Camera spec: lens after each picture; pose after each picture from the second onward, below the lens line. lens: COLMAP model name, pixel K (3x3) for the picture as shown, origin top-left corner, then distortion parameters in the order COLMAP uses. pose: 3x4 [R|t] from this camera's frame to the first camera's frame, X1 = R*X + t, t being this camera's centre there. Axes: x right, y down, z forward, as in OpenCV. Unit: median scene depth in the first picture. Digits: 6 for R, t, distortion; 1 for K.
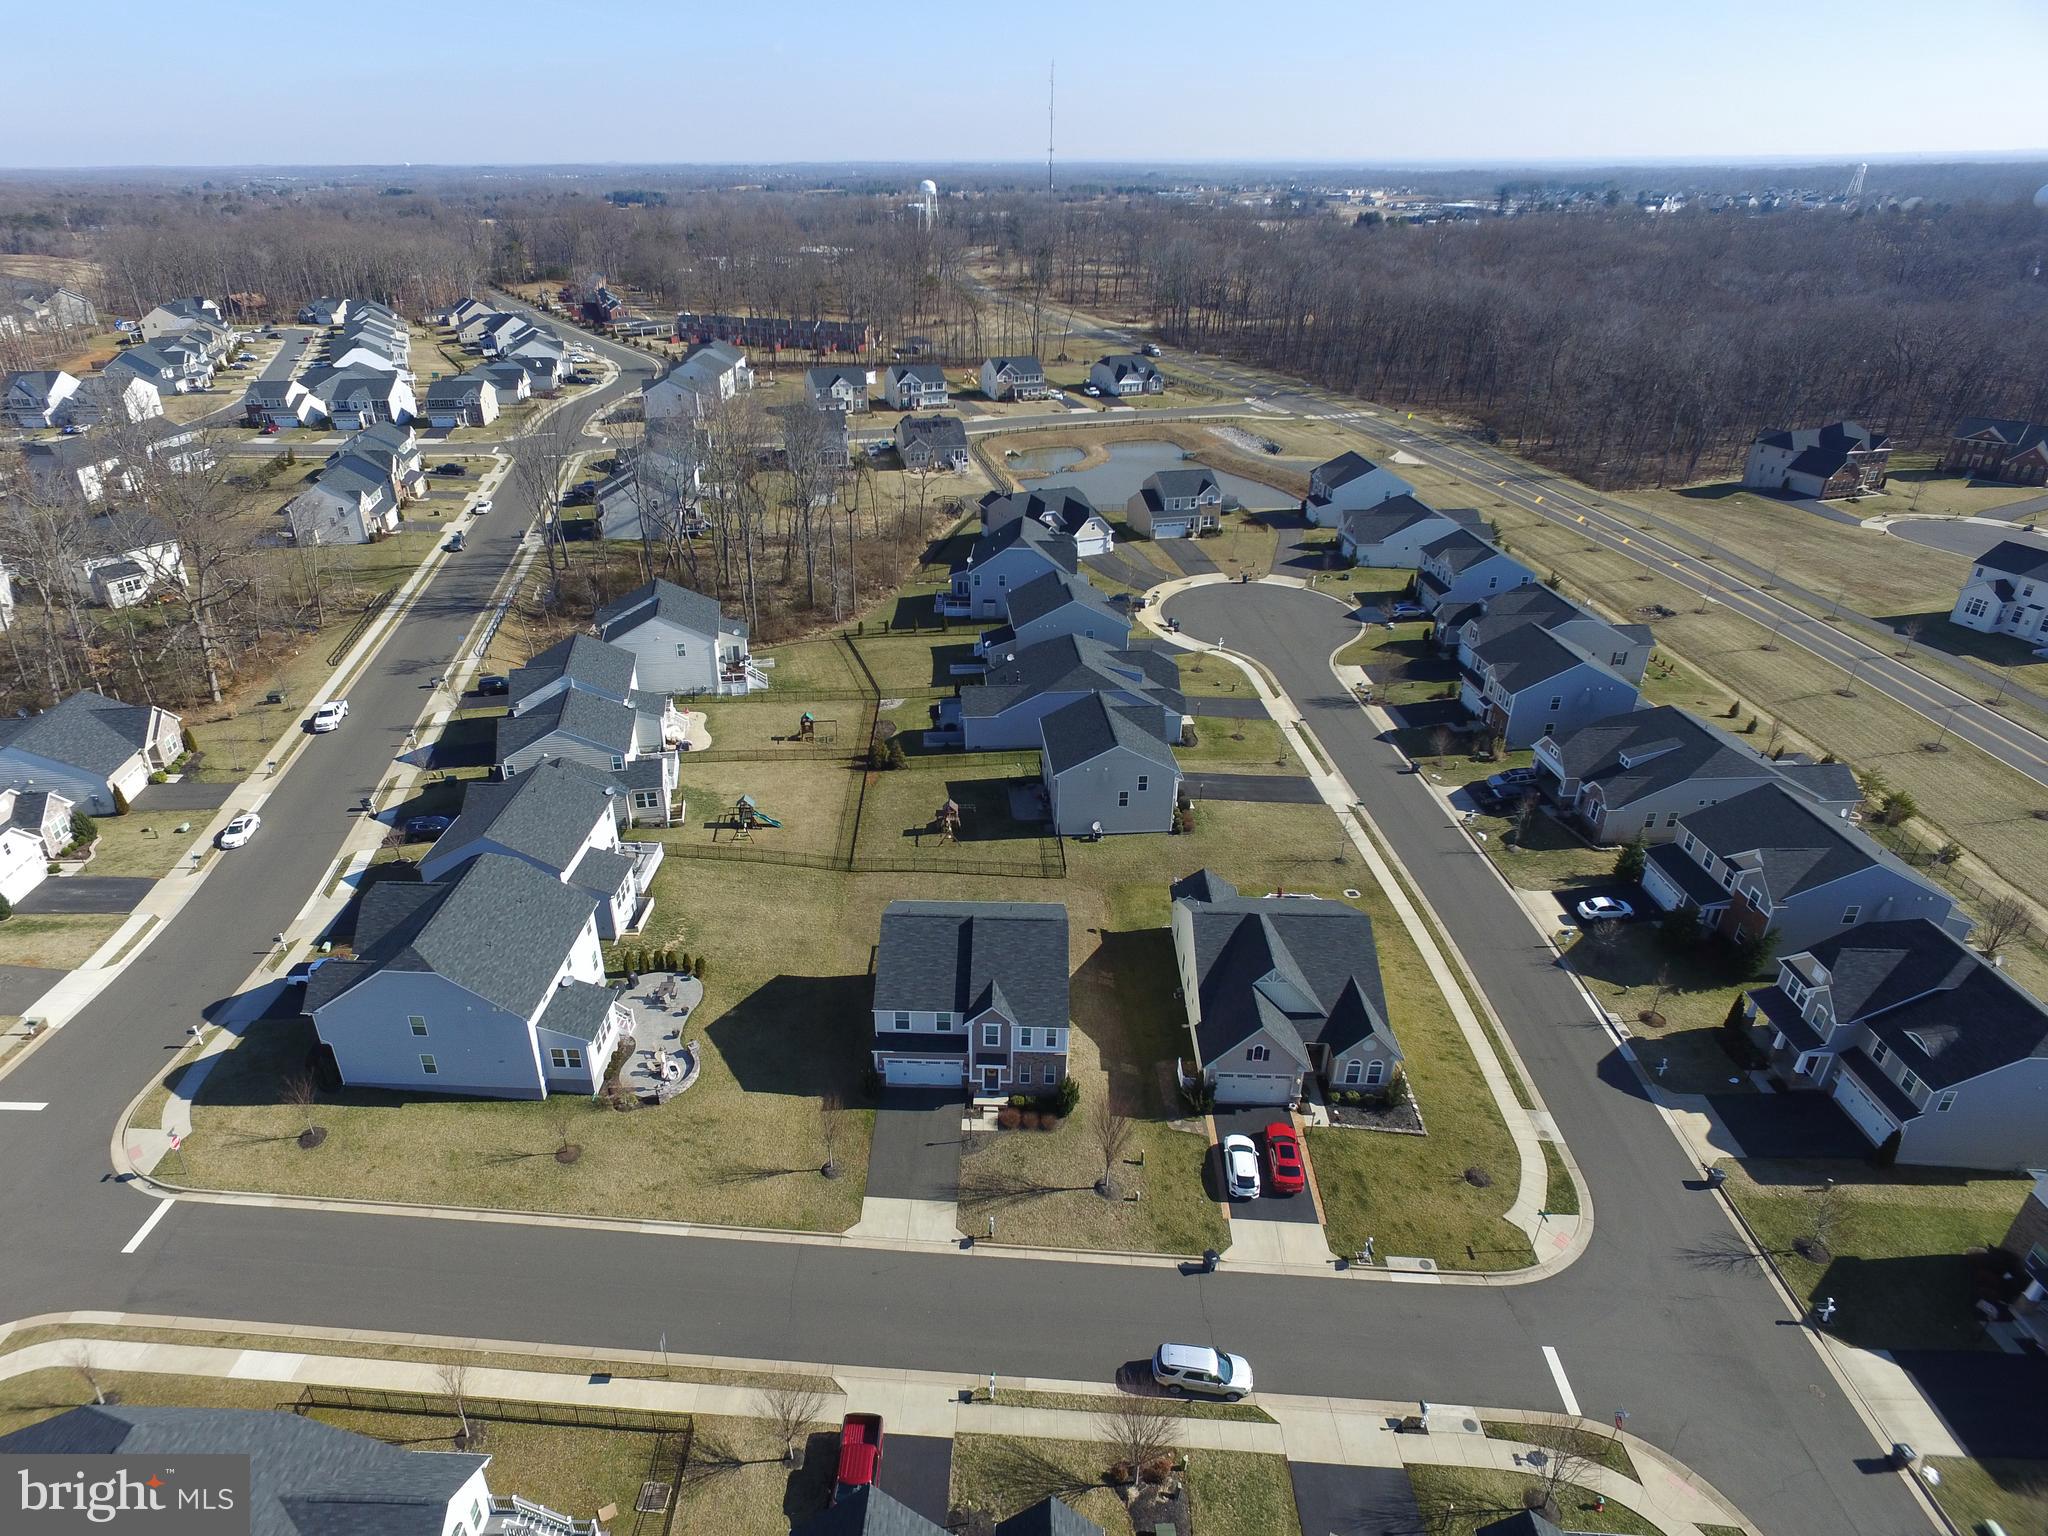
lens RADIAL K [[1175.4, 0, 978.5], [0, 1175.4, 760.8], [0, 0, 1]] dist [-0.007182, 0.000277]
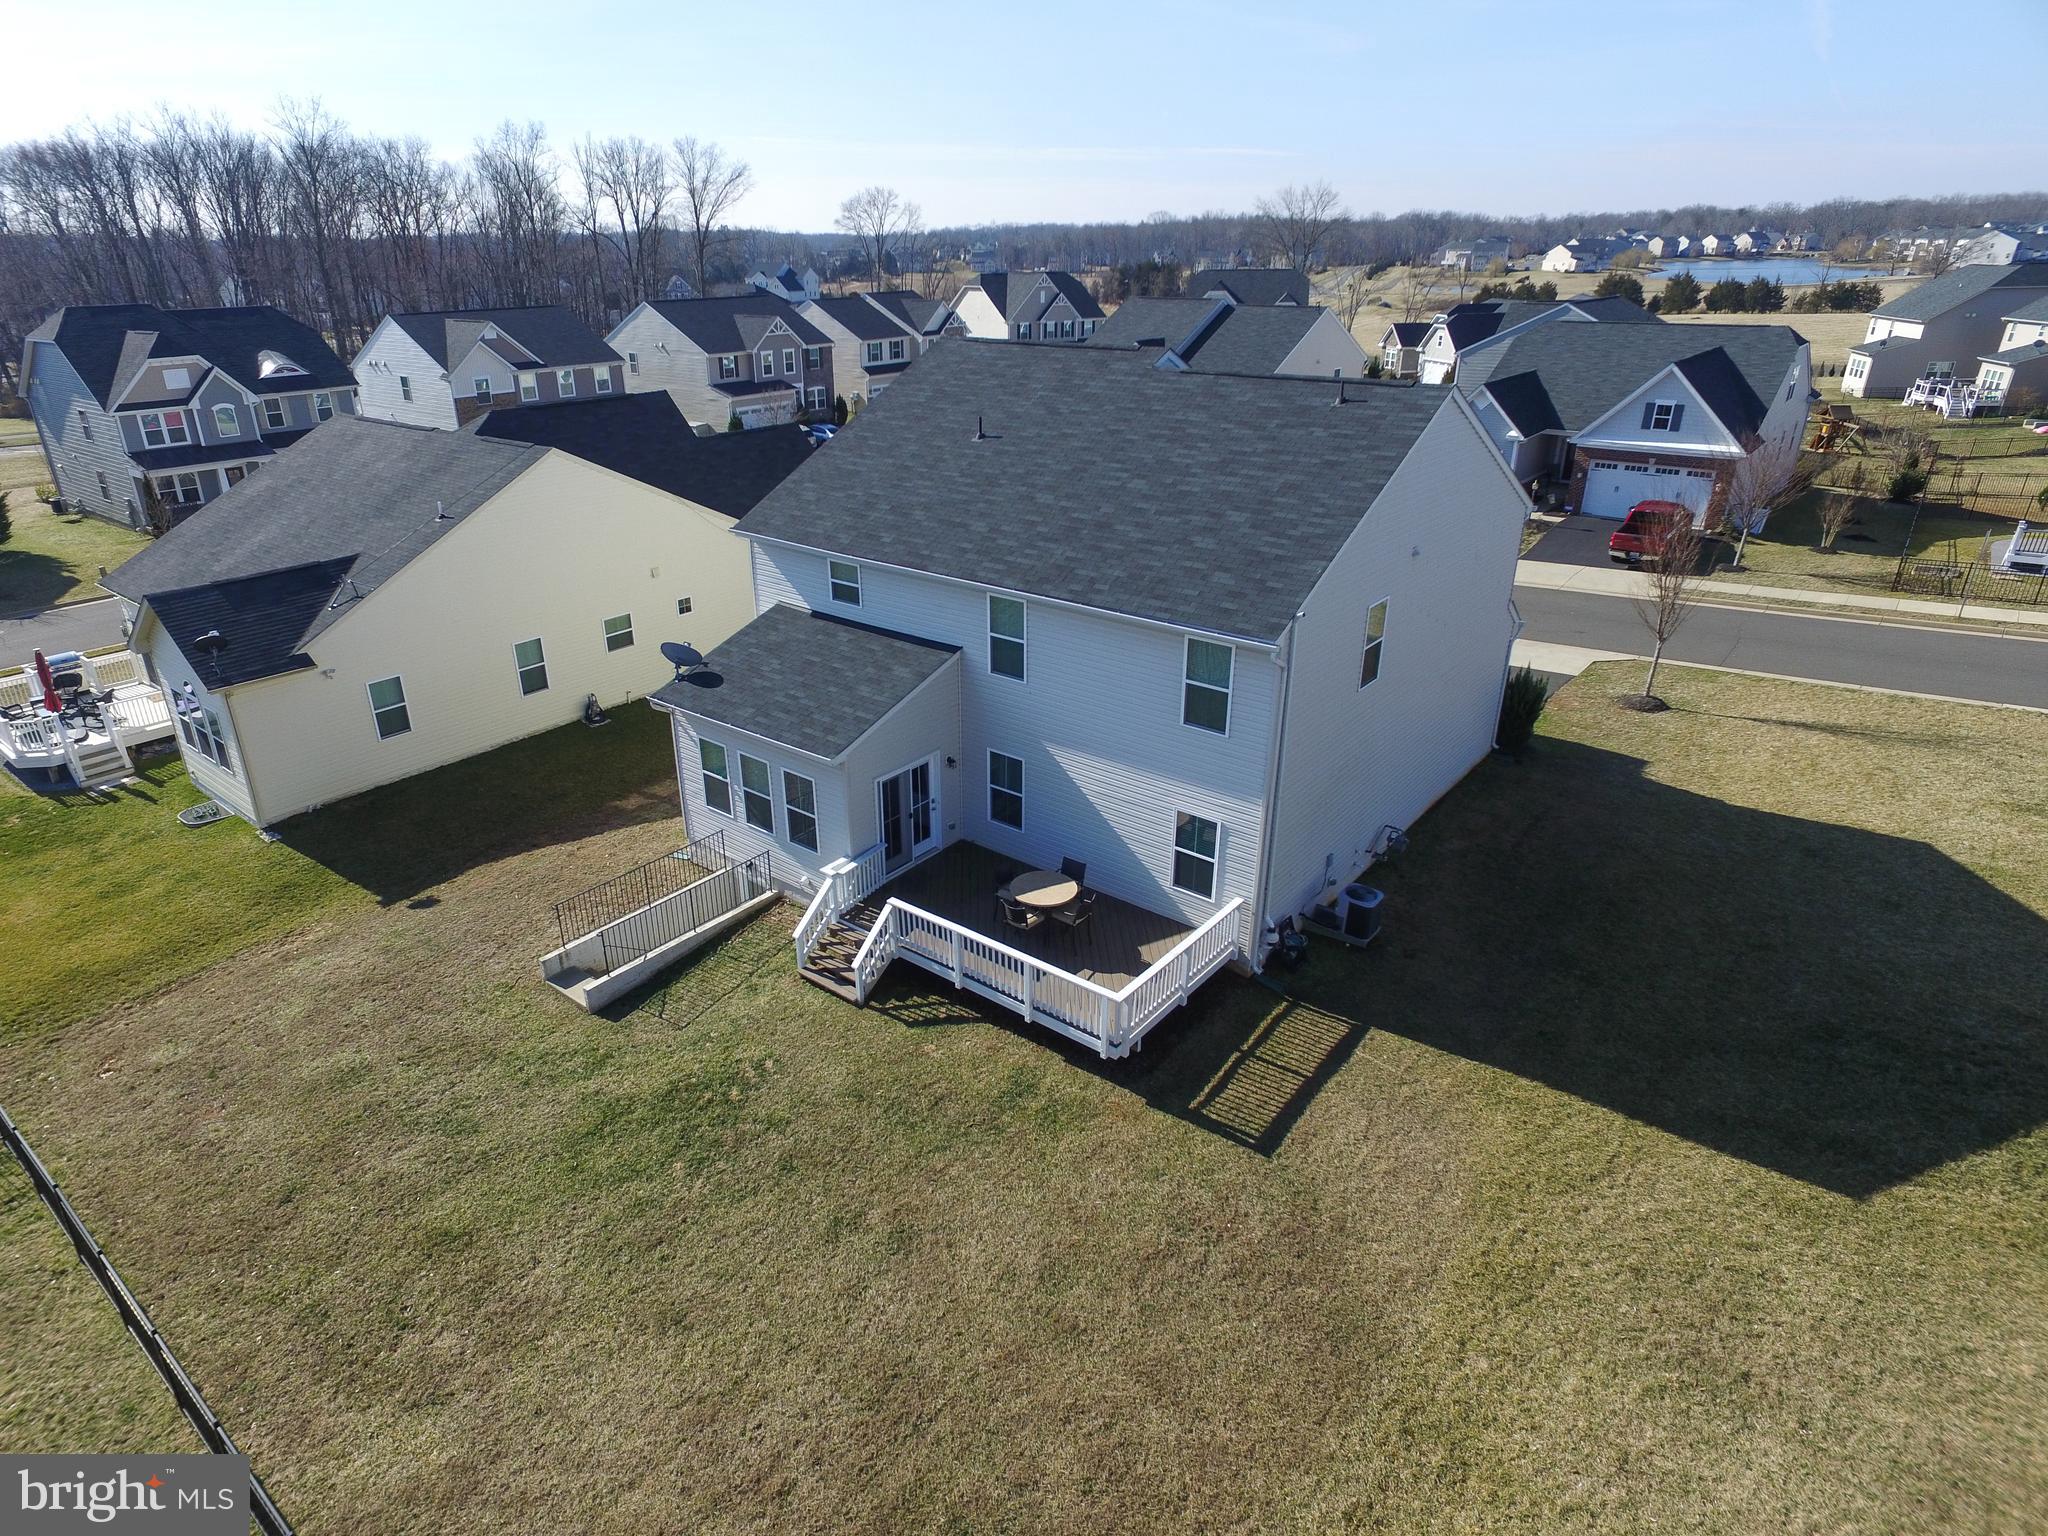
lens RADIAL K [[1189.3, 0, 974.0], [0, 1189.3, 763.4], [0, 0, 1]] dist [-0.013634, 0.023442]
pose [[-0.793288, -0.232979, 0.562508, -0.131110], [0.290131, 0.667596, 0.685667, -0.019229], [-0.535274, 0.707132, -0.462002, 0.979069]]
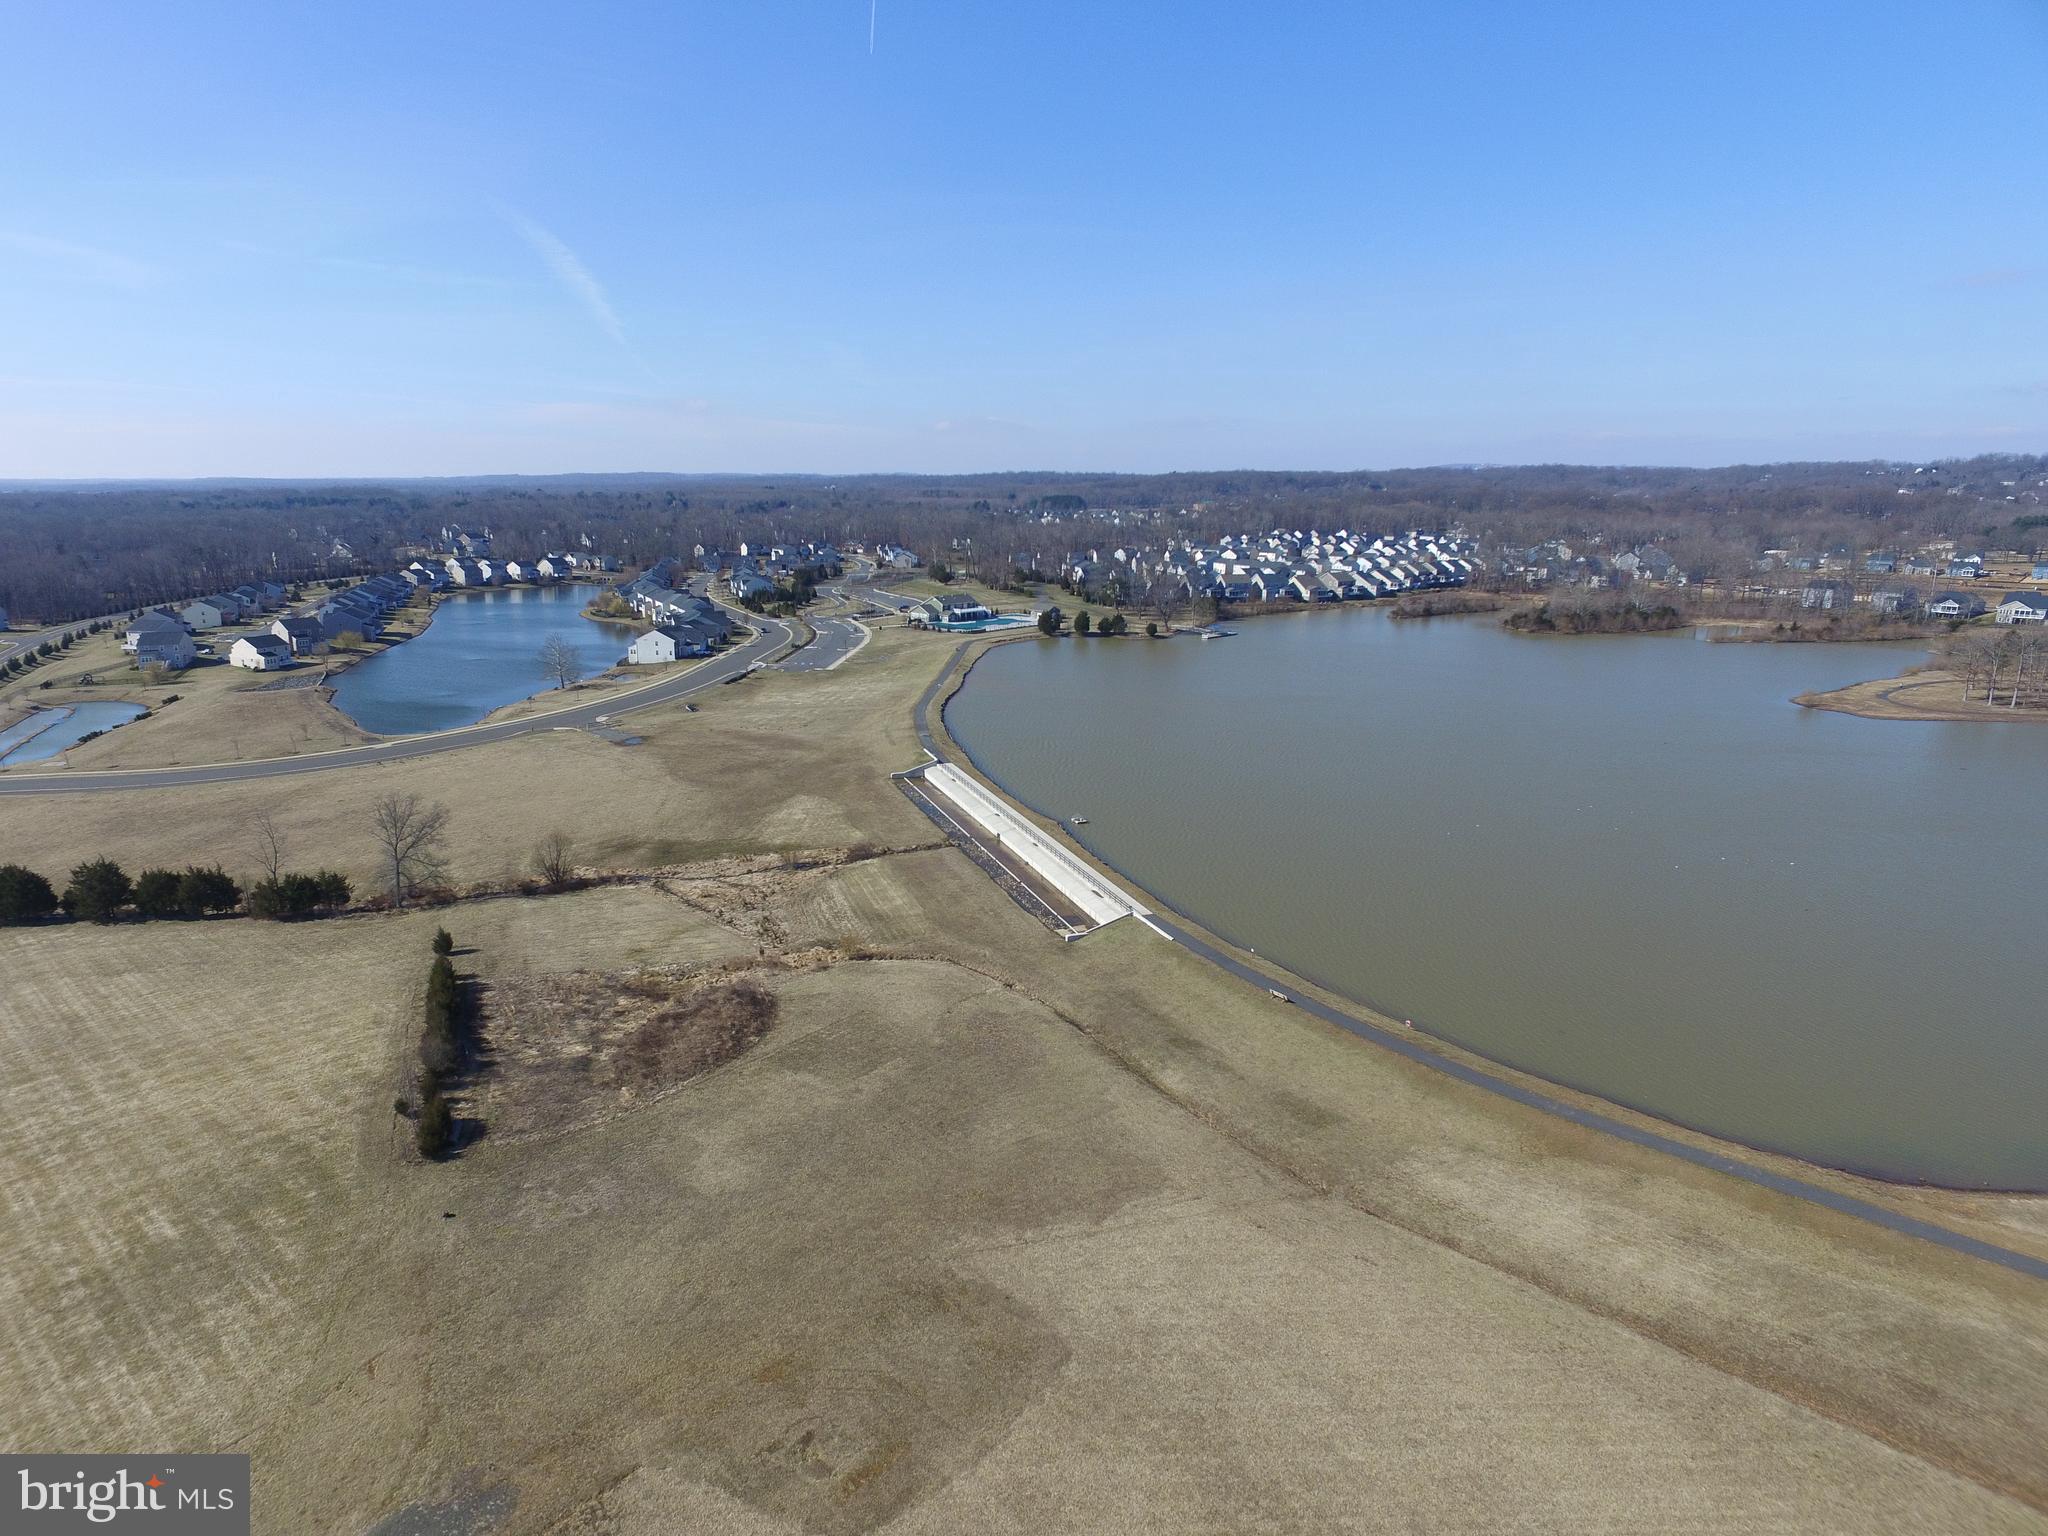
lens RADIAL K [[1193.8, 0, 993.9], [0, 1193.8, 731.9], [0, 0, 1]] dist [0.000615, 0.026821]
pose [[-0.990309, 0.027678, -0.136095, -0.719221], [-0.064395, 0.776724, 0.626540, 0.170203], [0.123050, 0.629232, -0.767415, -0.430496]]
